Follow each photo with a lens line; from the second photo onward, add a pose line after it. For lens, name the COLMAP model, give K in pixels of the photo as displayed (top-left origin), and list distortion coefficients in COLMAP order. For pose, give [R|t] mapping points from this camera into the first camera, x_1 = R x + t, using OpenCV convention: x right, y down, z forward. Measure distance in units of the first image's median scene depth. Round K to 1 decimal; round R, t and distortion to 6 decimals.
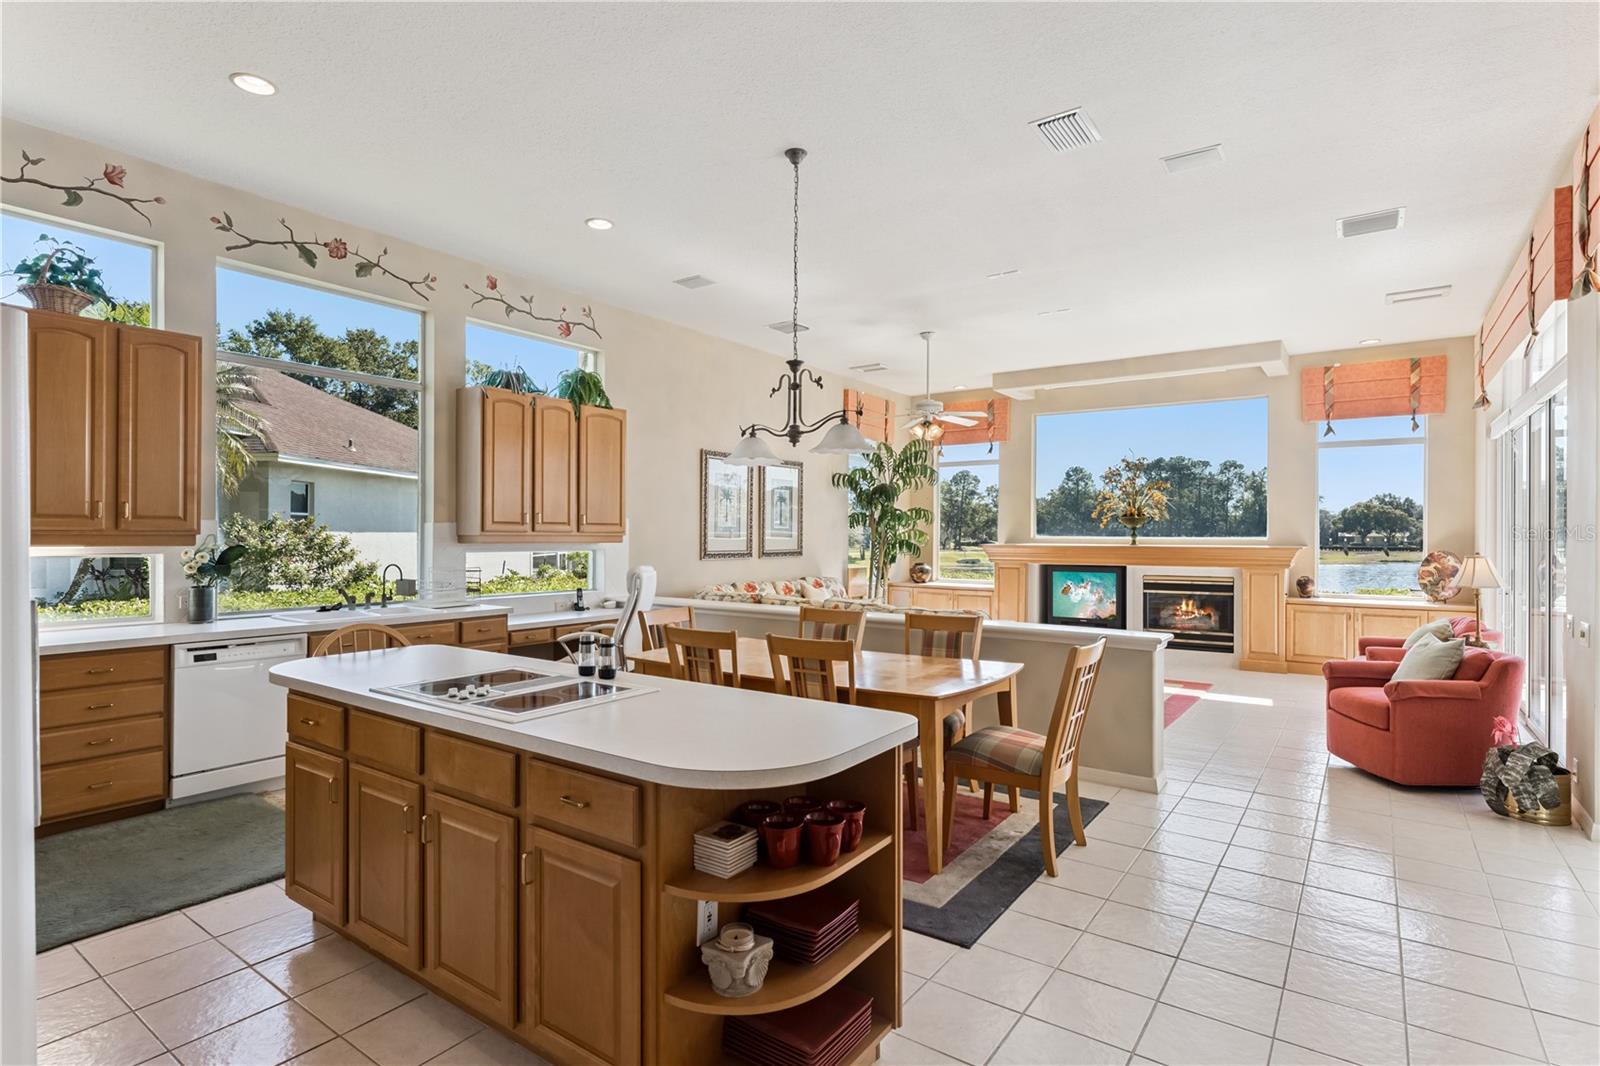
lens RADIAL K [[807.3, 0, 800.0], [0, 807.3, 533.0], [0, 0, 1]] dist [0.001027, -0.000238]
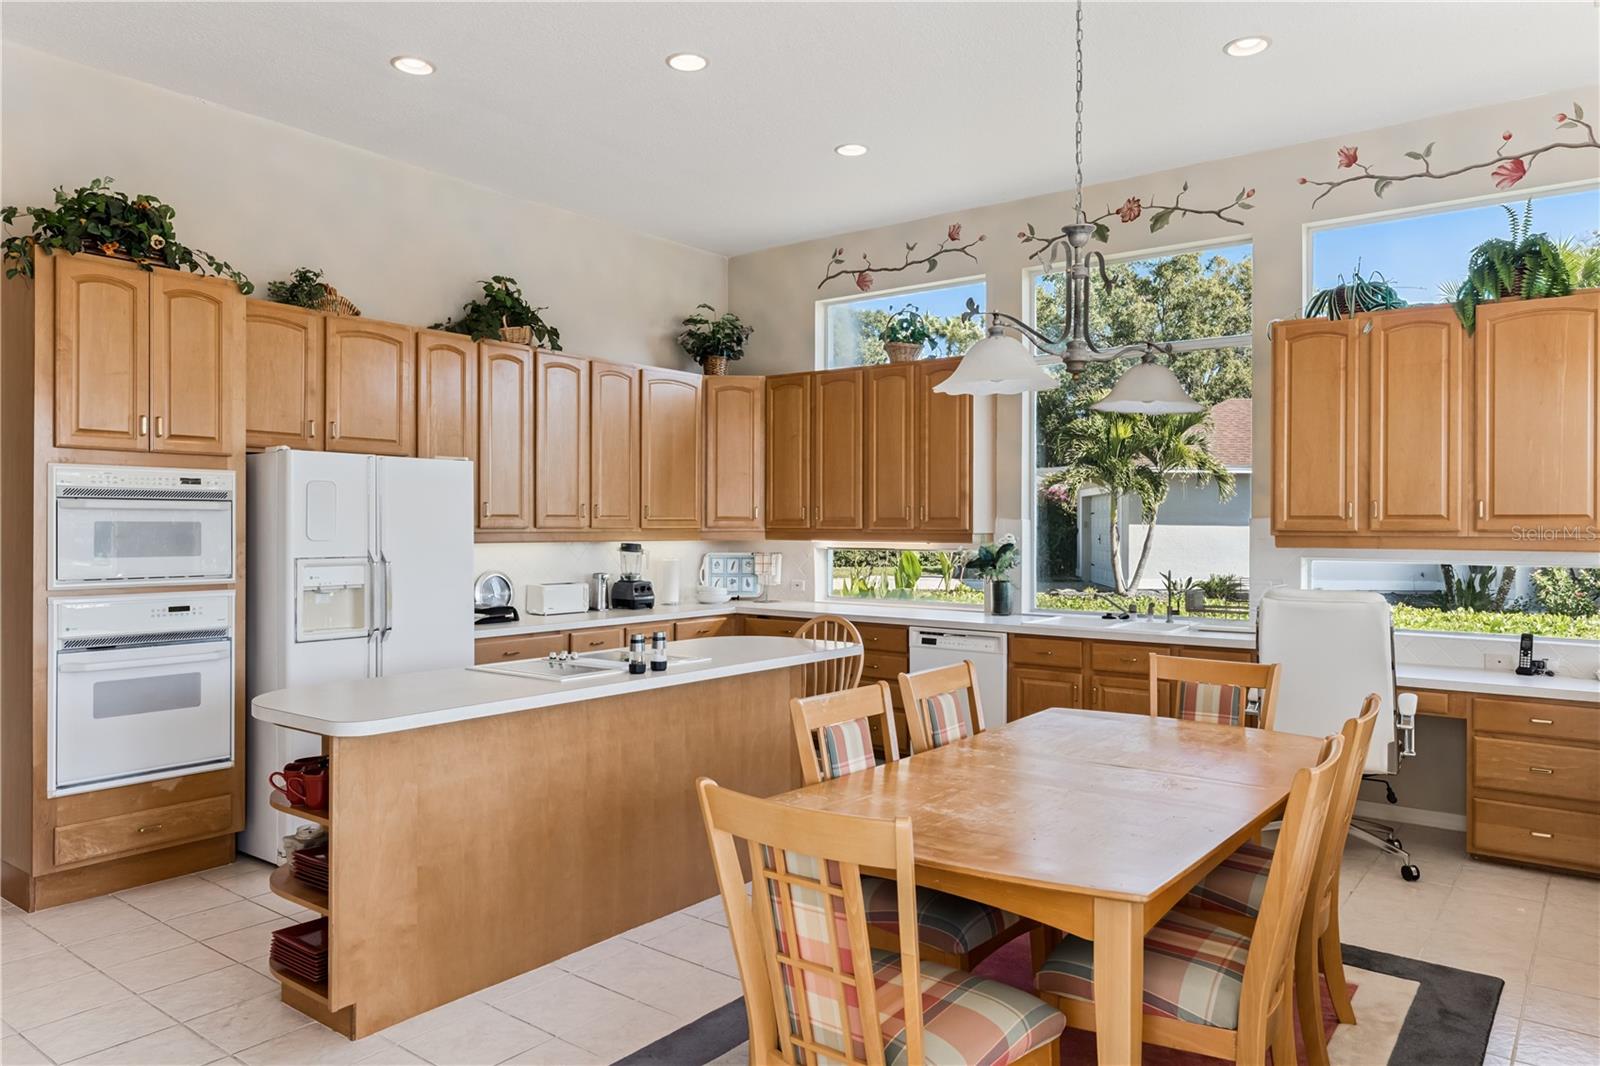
lens RADIAL K [[1072.4, 0, 800.0], [0, 1072.4, 533.0], [0, 0, 1]] dist [0.002008, -0.000250]
pose [[-0.043521, 0.002802, -0.999049, 0.366917], [-0.001679, 0.999994, 0.002878, -0.001255], [0.999051, 0.001803, -0.043516, 0.412695]]
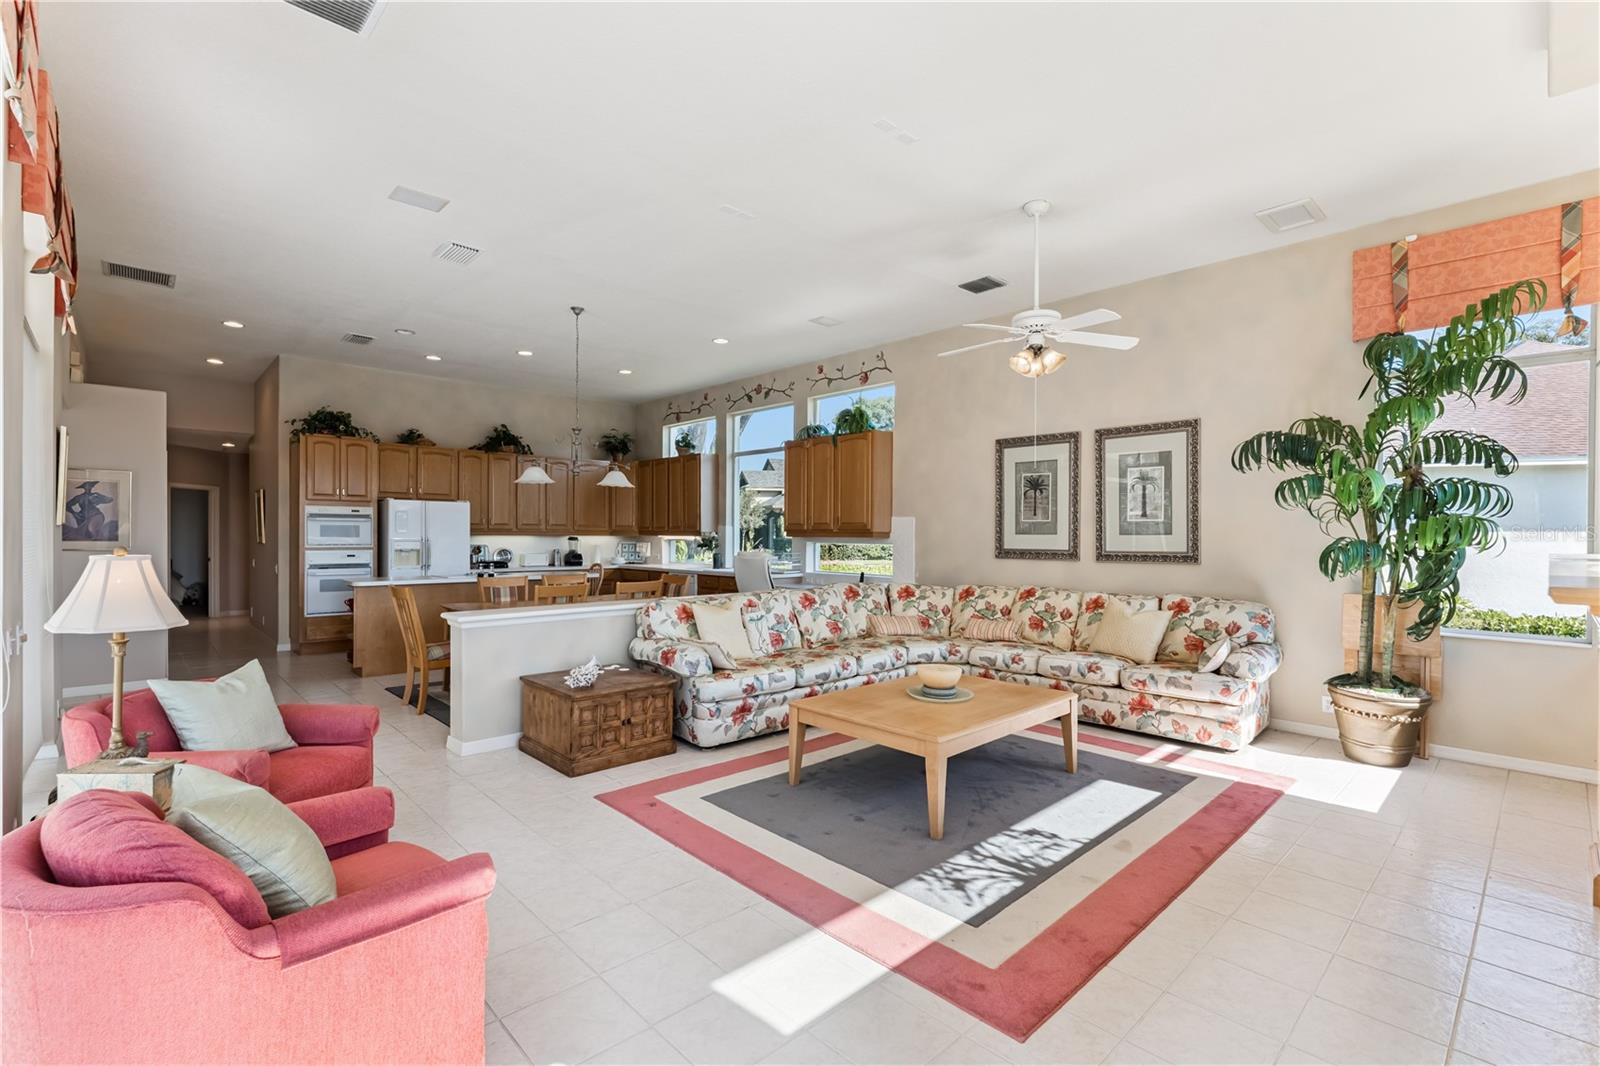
lens RADIAL K [[719.6, 0, 792.1], [0, 719.6, 541.7], [0, 0, 1]] dist [0.001841, 0.000139]
pose [[-0.204417, 0.003474, -0.978878, 0.691858], [-0.003758, 0.999984, 0.004334, 0.010901], [0.978877, 0.004565, -0.204401, 0.864631]]
